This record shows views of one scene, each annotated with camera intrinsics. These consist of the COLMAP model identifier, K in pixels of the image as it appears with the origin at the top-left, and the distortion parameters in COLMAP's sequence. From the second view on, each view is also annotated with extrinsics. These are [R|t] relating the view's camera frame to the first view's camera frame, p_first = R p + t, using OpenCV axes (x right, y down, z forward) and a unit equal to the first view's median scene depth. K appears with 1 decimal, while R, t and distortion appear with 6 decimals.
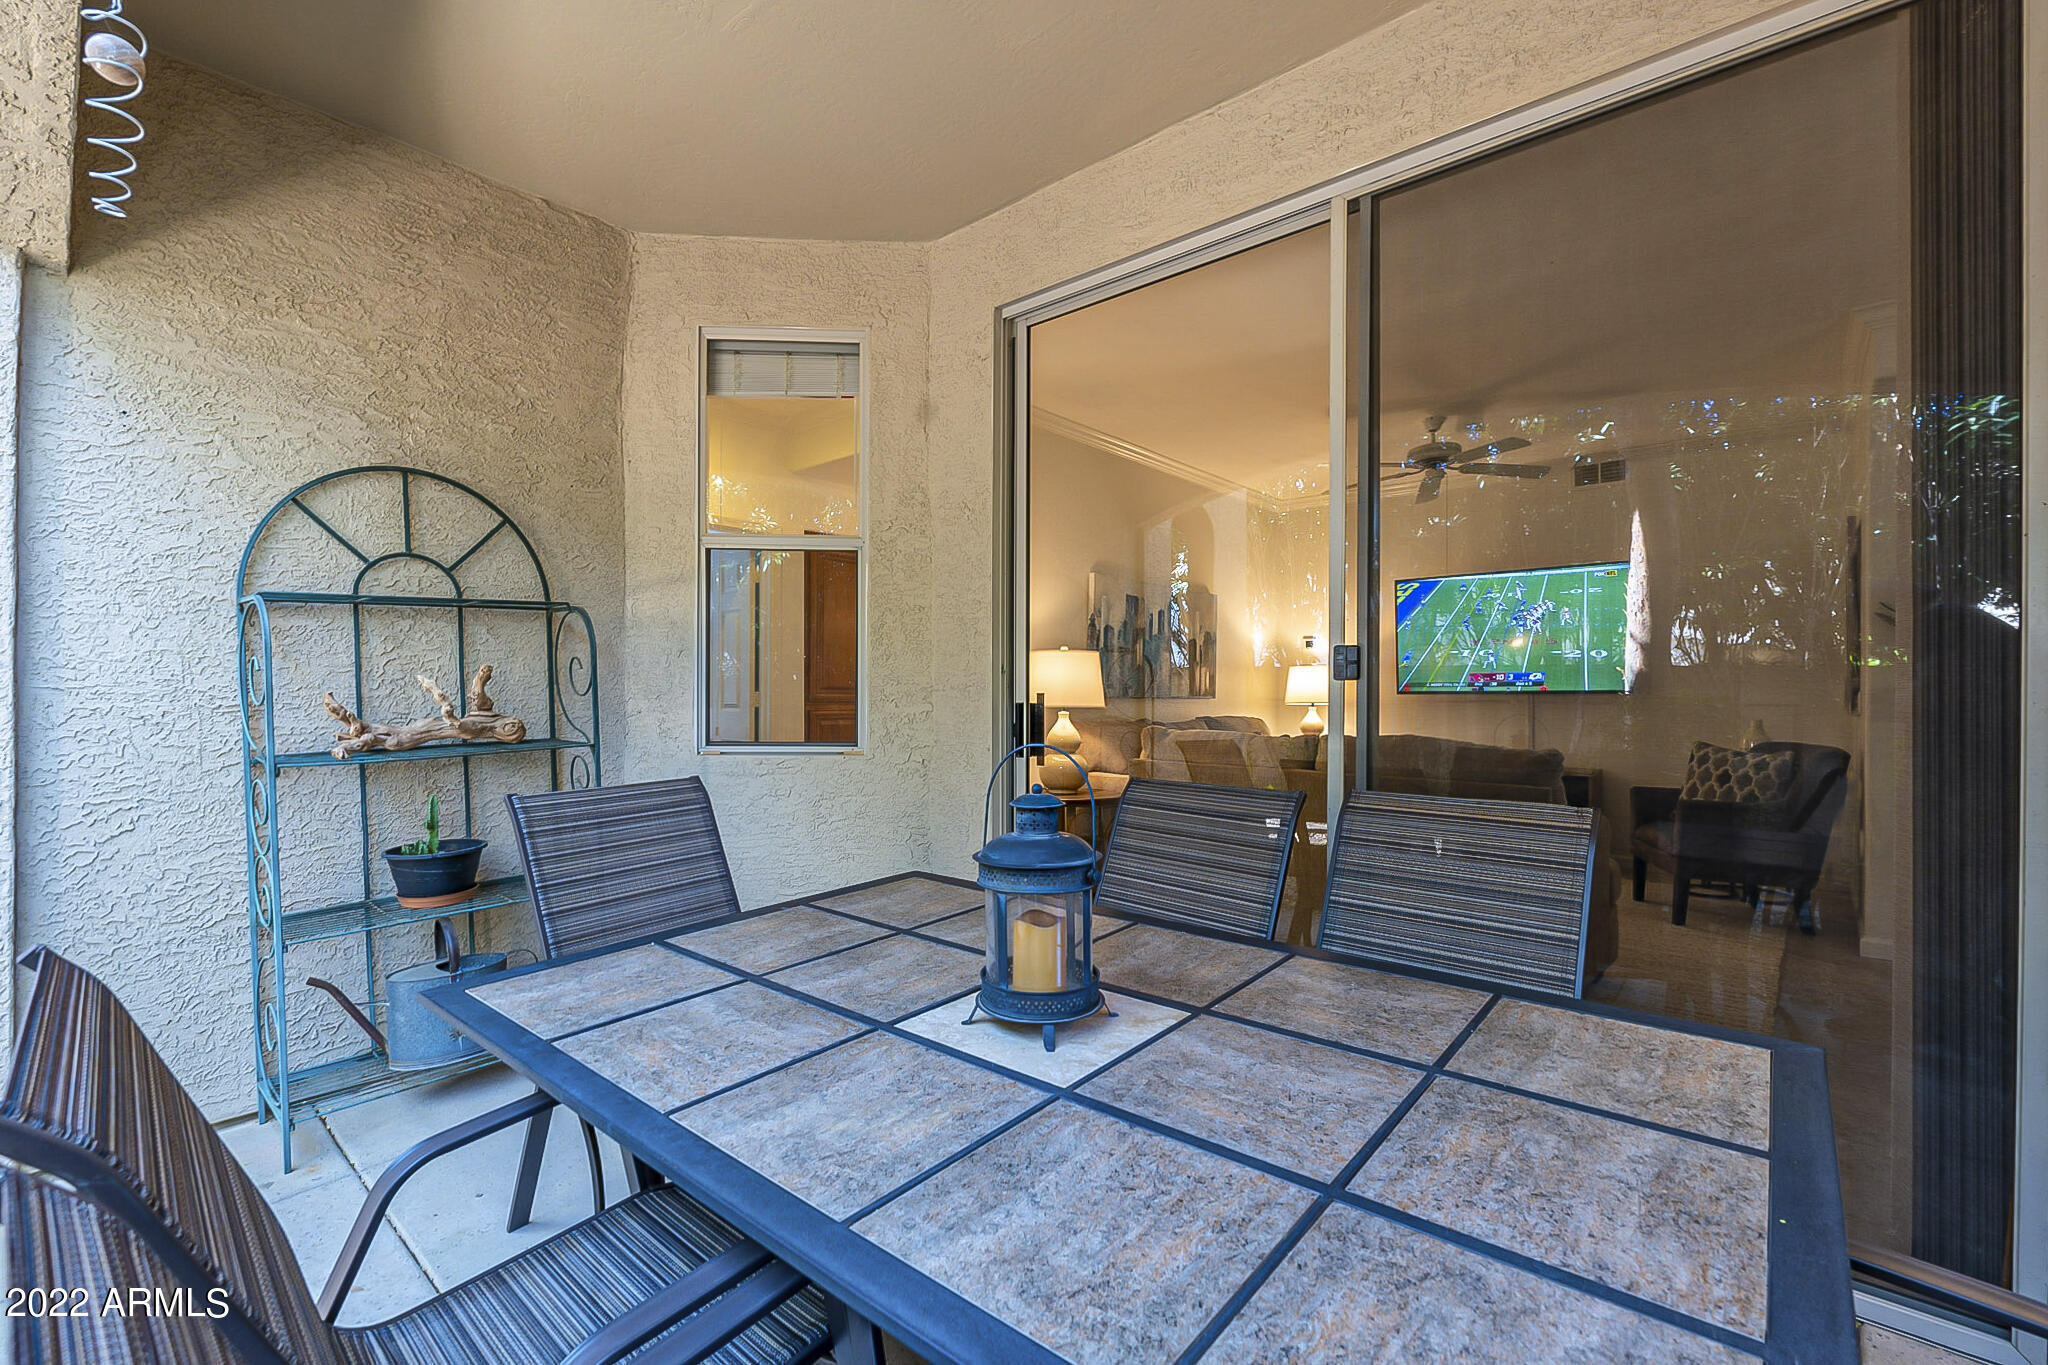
lens RADIAL K [[910.8, 0, 1020.0], [0, 910.8, 691.5], [0, 0, 1]] dist [-0.004499, -0.000347]
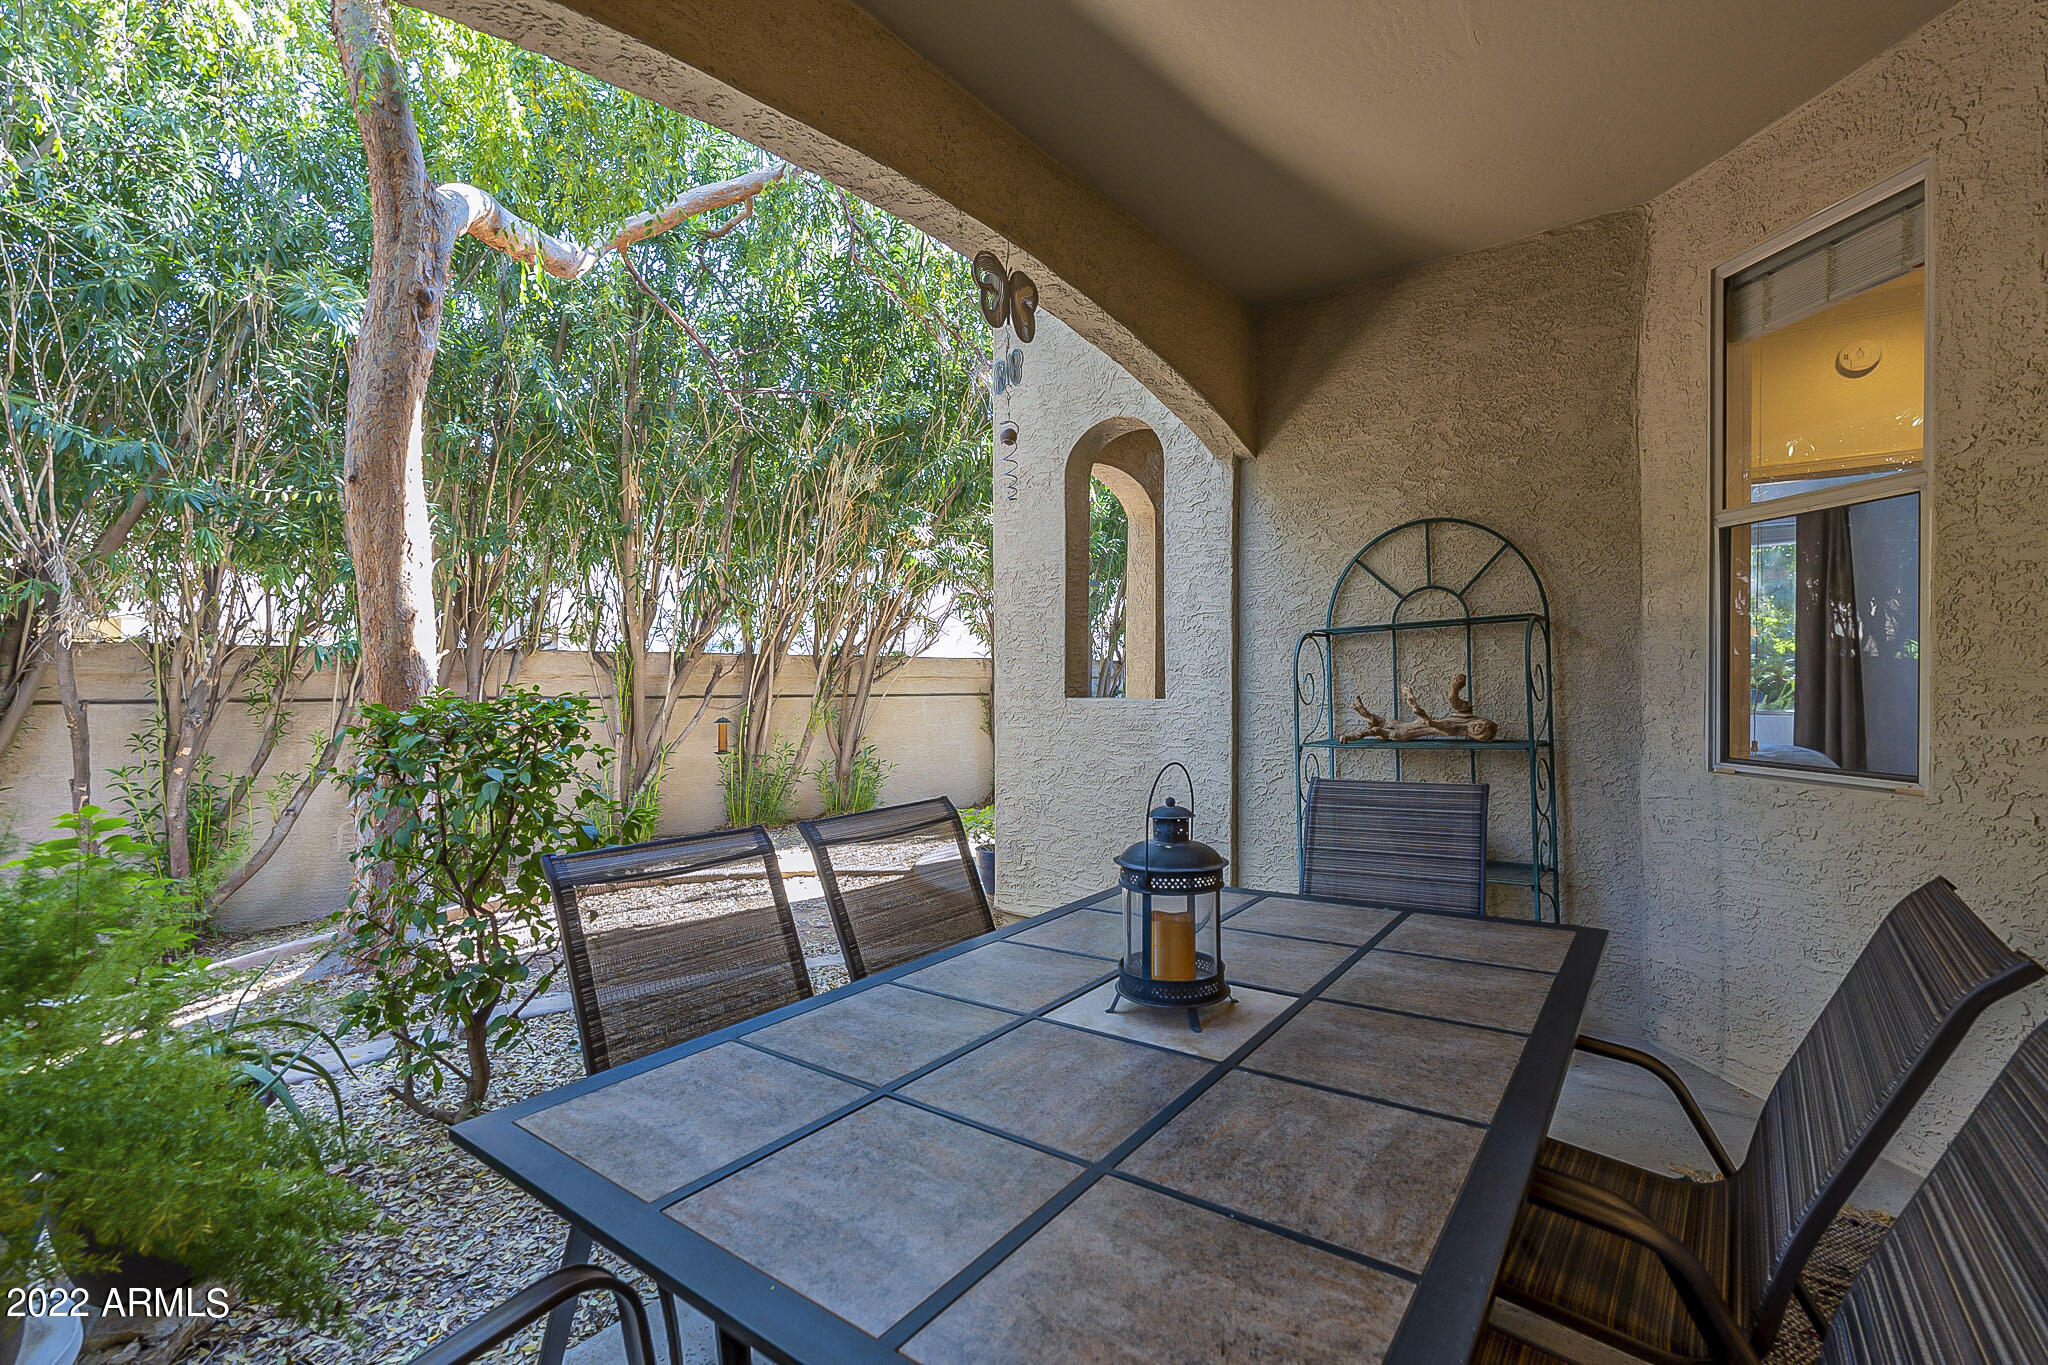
lens RADIAL K [[910.8, 0, 1022.9], [0, 910.8, 686.4], [0, 0, 1]] dist [-0.004499, -0.000347]
pose [[0.040201, 0.005006, -0.999179, 0.559301], [0.005582, 0.999971, 0.005235, -0.022069], [0.999176, -0.005788, 0.040172, 0.376443]]
